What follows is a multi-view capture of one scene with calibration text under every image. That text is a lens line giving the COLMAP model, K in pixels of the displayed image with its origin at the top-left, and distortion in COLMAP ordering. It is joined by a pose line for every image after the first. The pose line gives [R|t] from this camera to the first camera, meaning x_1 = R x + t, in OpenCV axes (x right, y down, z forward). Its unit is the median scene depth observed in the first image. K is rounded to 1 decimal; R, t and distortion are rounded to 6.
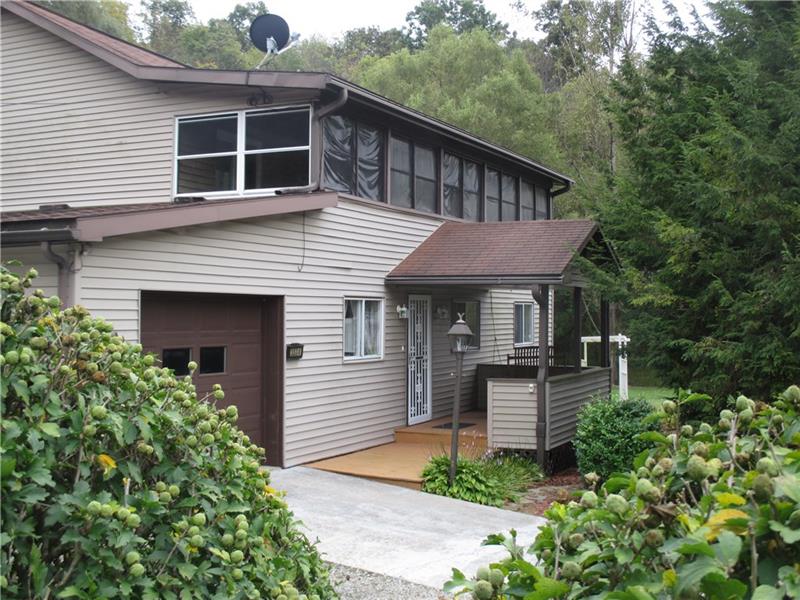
lens RADIAL K [[1070.9, 0, 398.8], [0, 1070.9, 300.7], [0, 0, 1]] dist [-0.097408, 0.000000]
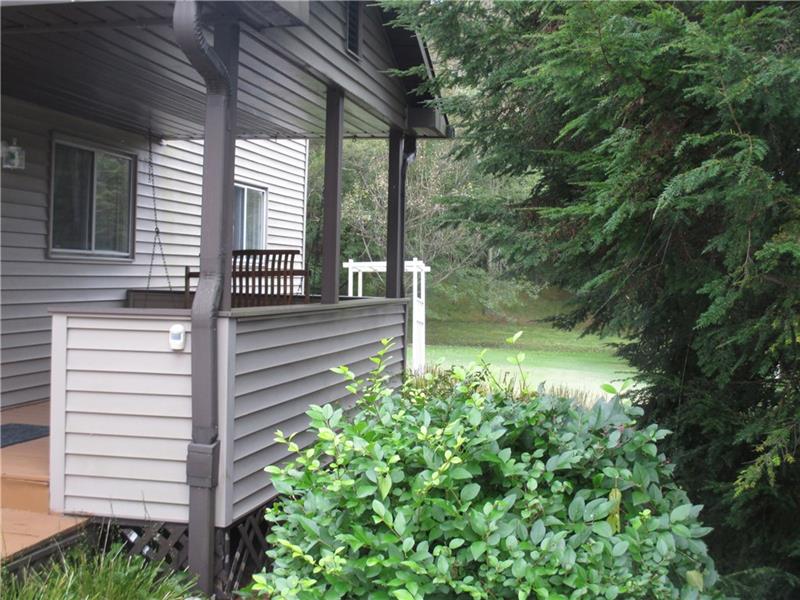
lens RADIAL K [[1044.1, 0, 399.9], [0, 1044.1, 299.3], [0, 0, 1]] dist [0.016205, 0.000000]
pose [[0.979000, 0.019695, 0.202905, 0.125814], [-0.027242, 0.999034, 0.034470, 0.057608], [-0.202031, -0.039274, 0.978591, 0.674547]]
